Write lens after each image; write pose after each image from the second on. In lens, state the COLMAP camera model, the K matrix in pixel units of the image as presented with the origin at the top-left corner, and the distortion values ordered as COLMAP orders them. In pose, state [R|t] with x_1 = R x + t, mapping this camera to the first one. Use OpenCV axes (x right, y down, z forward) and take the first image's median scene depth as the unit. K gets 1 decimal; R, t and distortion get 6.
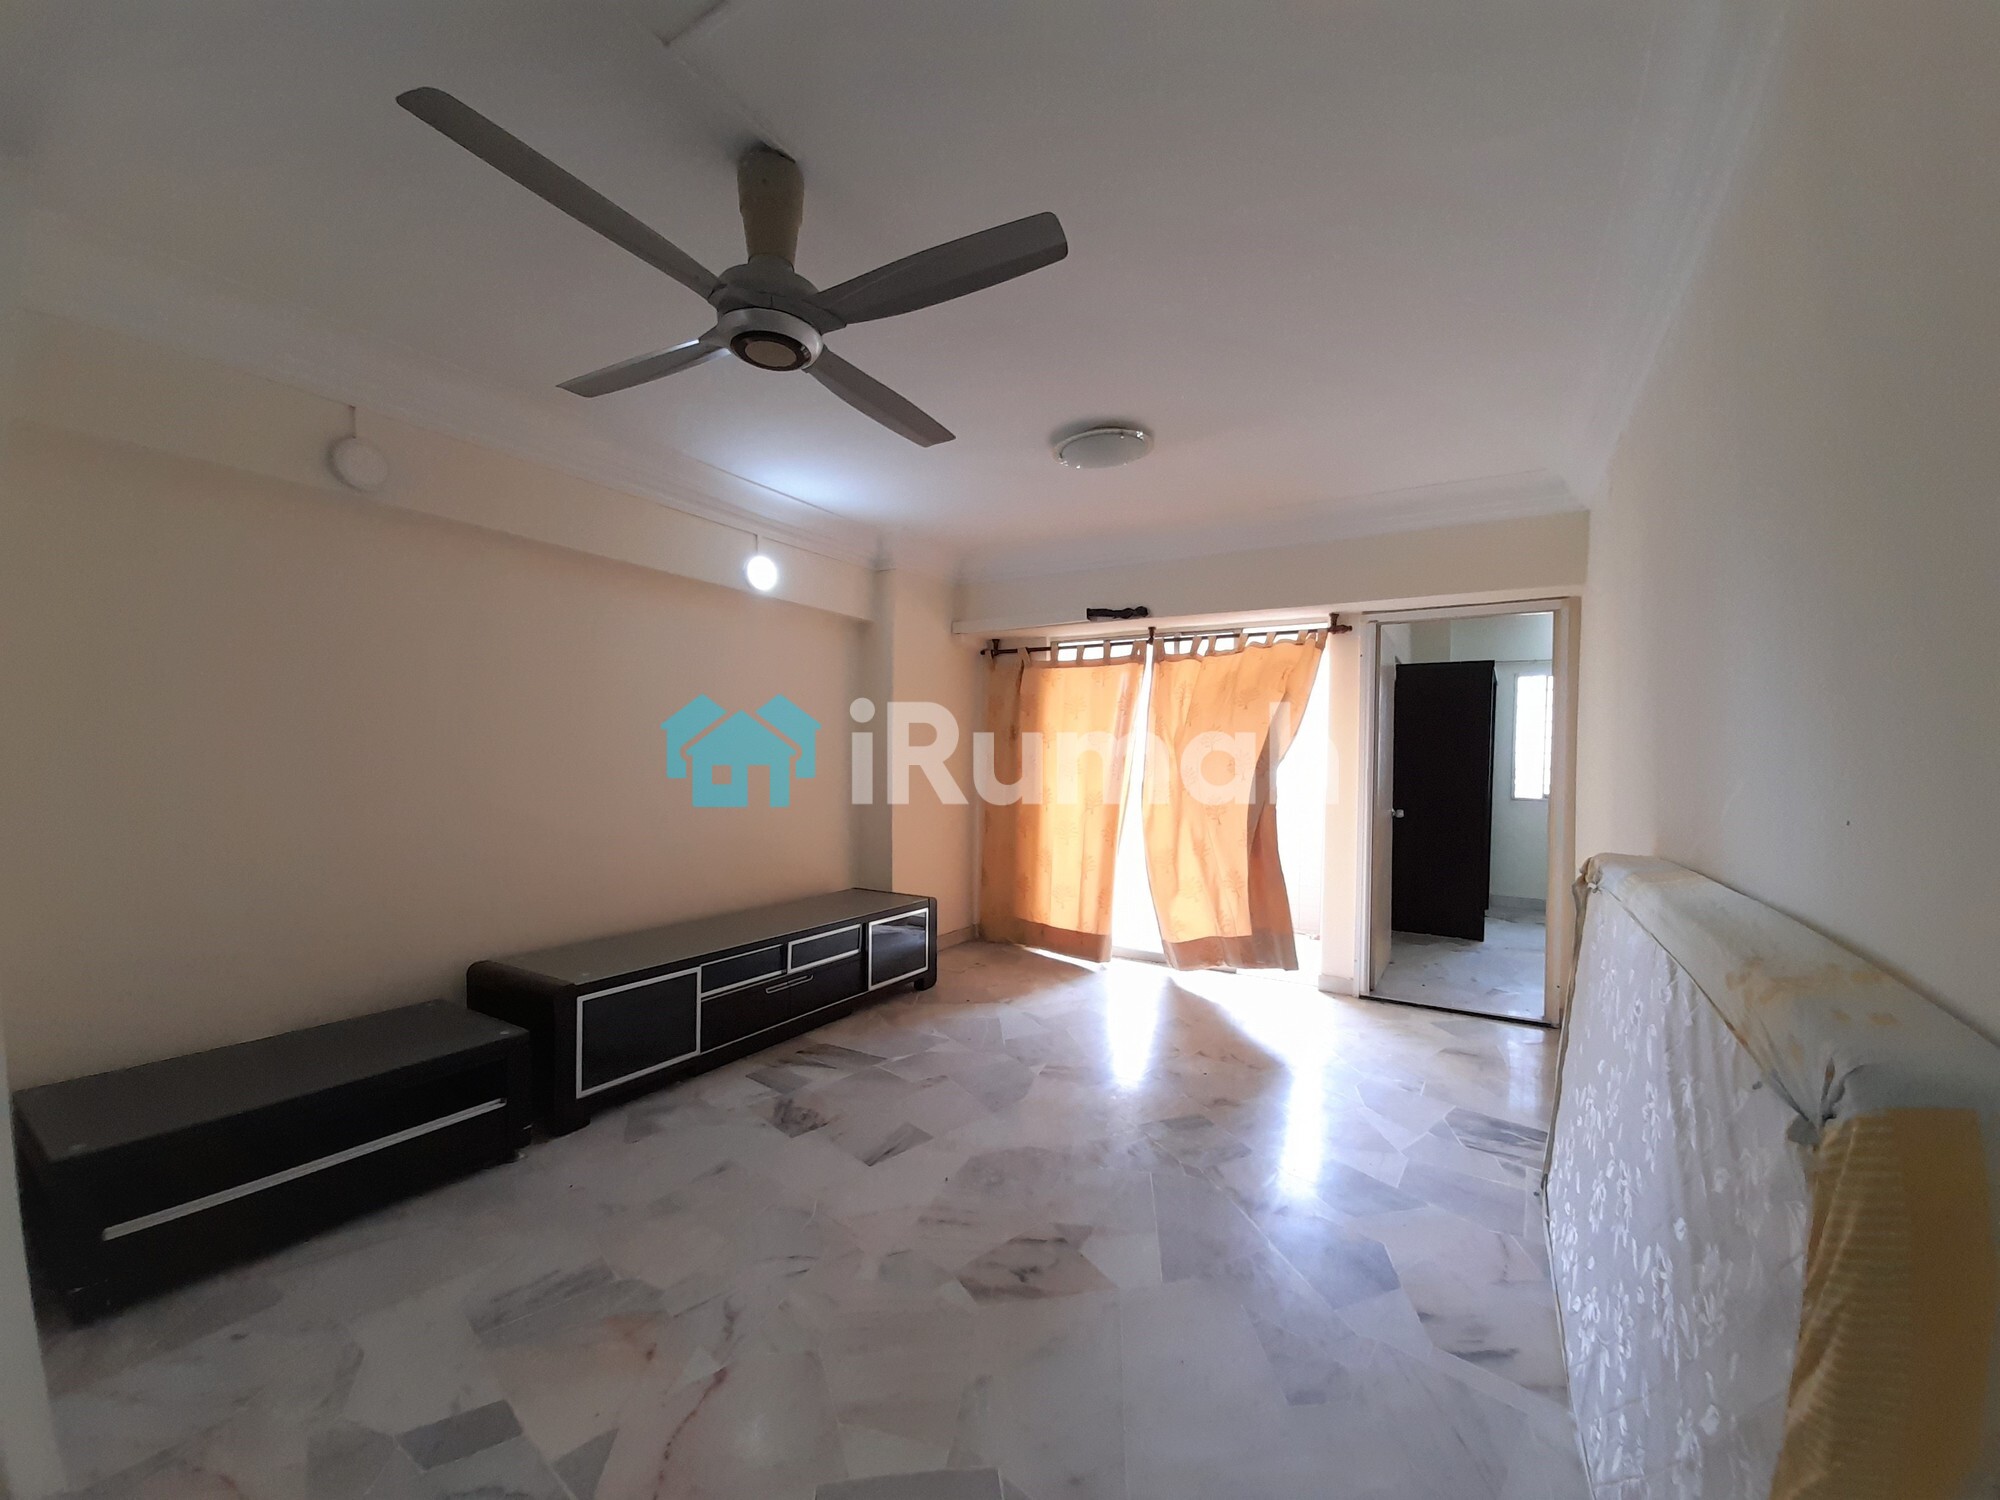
lens RADIAL K [[797.6, 0, 1002.3], [0, 797.6, 763.9], [0, 0, 1]] dist [0.000431, 0.000080]
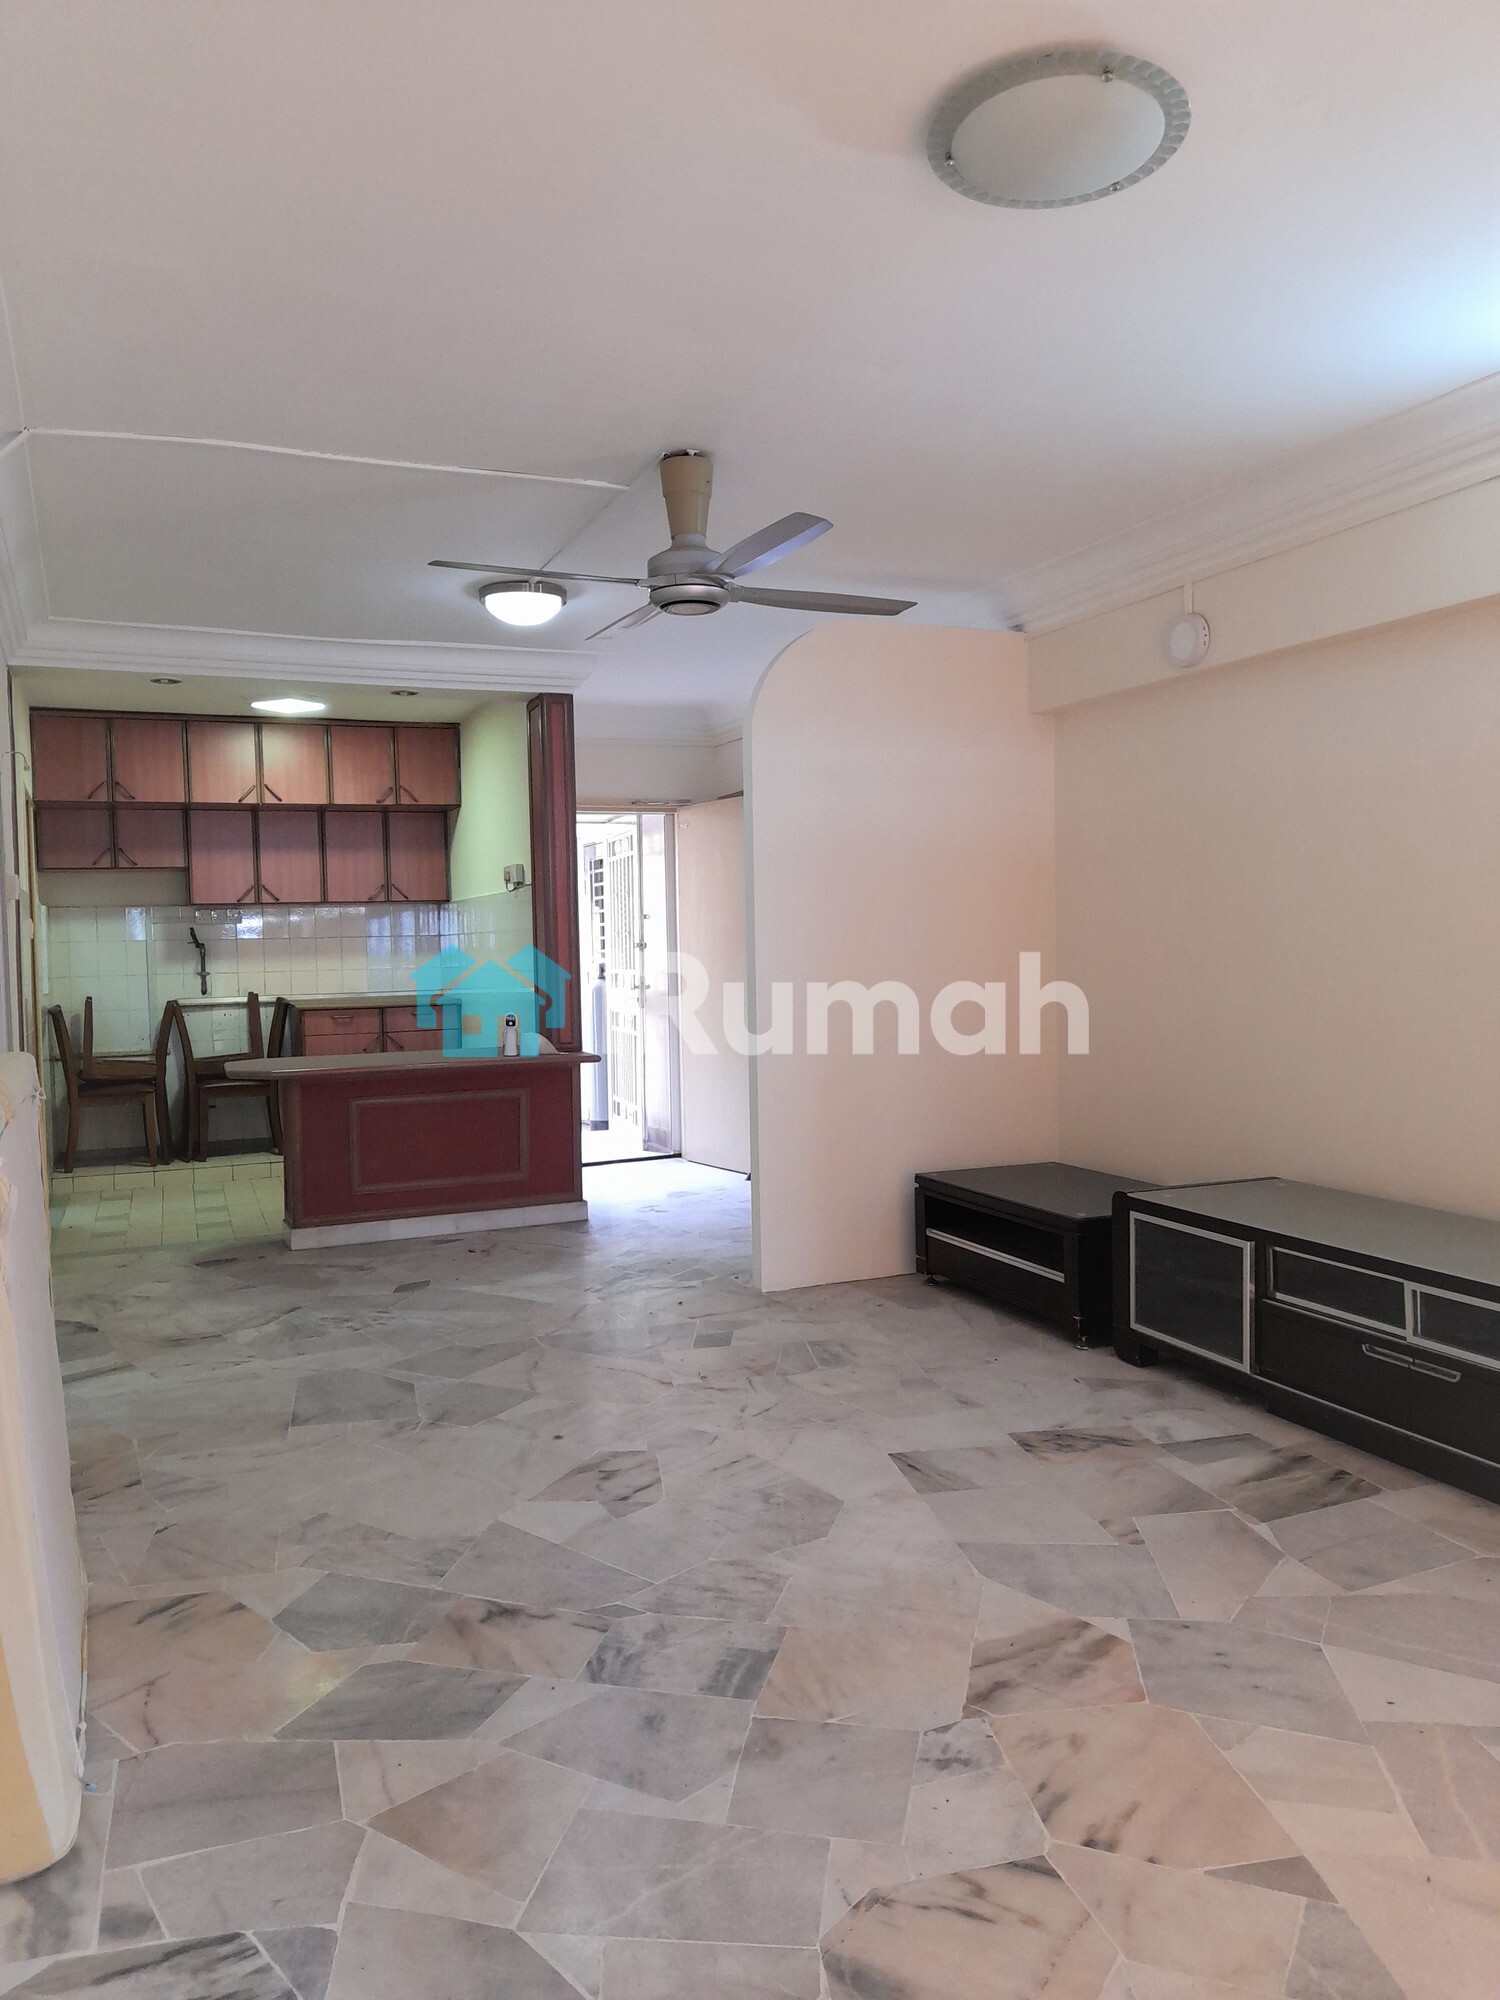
lens RADIAL K [[1503.4, 0, 755.5], [0, 1503.4, 999.1], [0, 0, 1]] dist [0.043165, -0.015972]
pose [[-0.587150, 0.033413, -0.808788, 0.948616], [0.007021, 0.999320, 0.036187, 0.002306], [0.809448, 0.015569, -0.586986, 1.519778]]
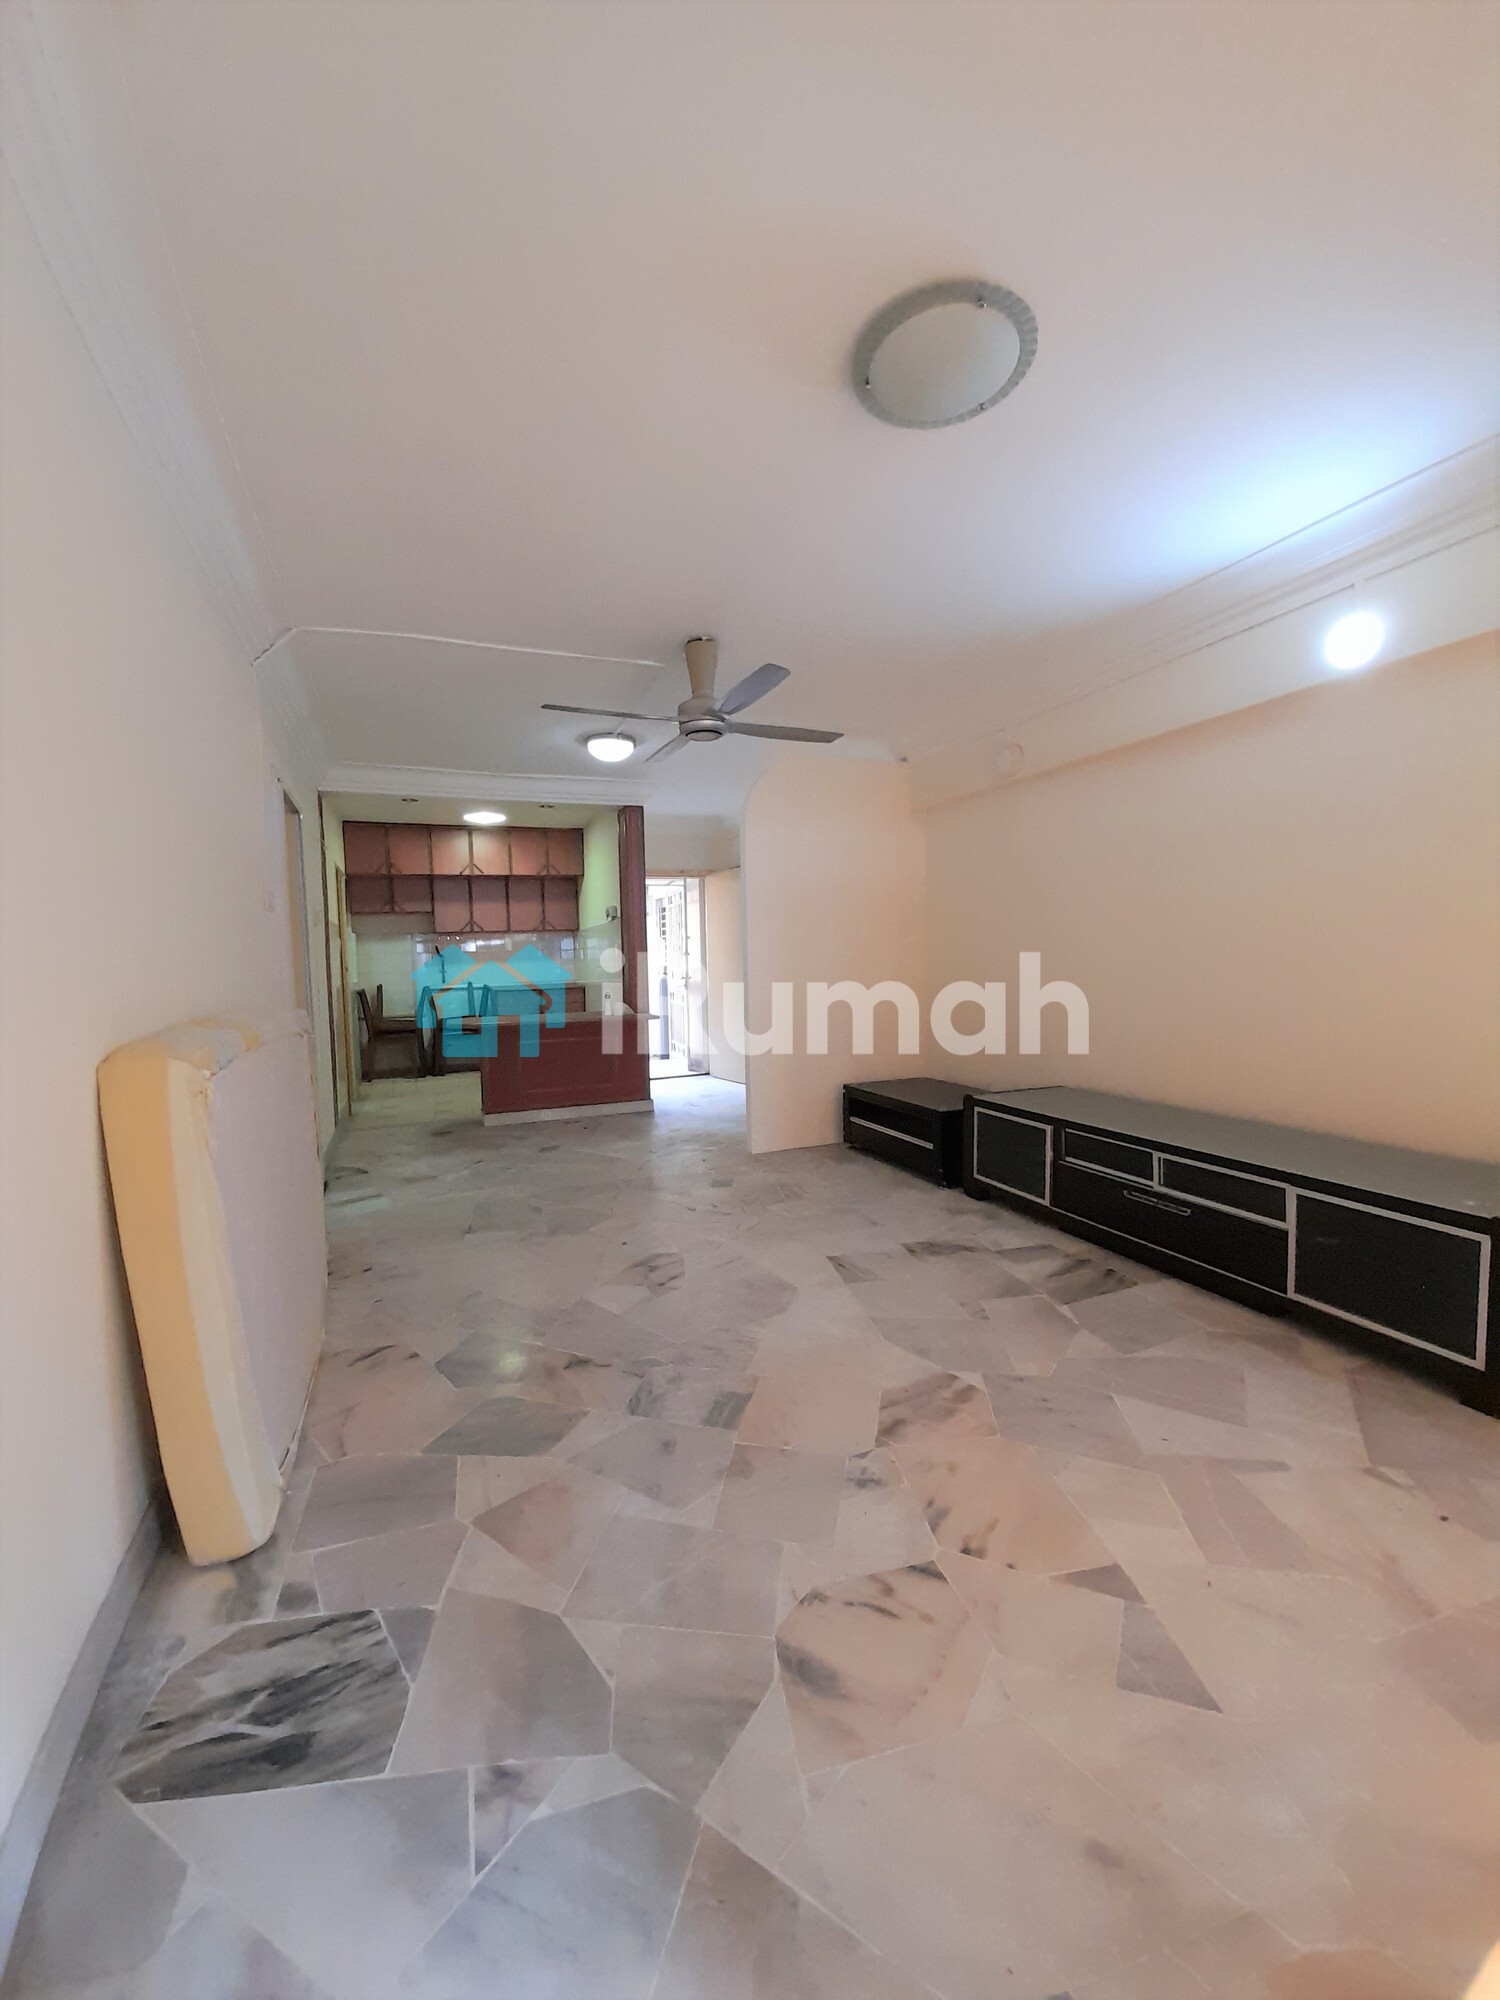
lens RADIAL K [[797.6, 0, 731.6], [0, 797.6, 1010.5], [0, 0, 1]] dist [0.000431, 0.000080]
pose [[-0.612120, 0.054106, -0.788912, 0.783689], [0.010726, 0.998133, 0.060133, 0.030779], [0.790692, 0.028347, -0.611557, 1.422508]]
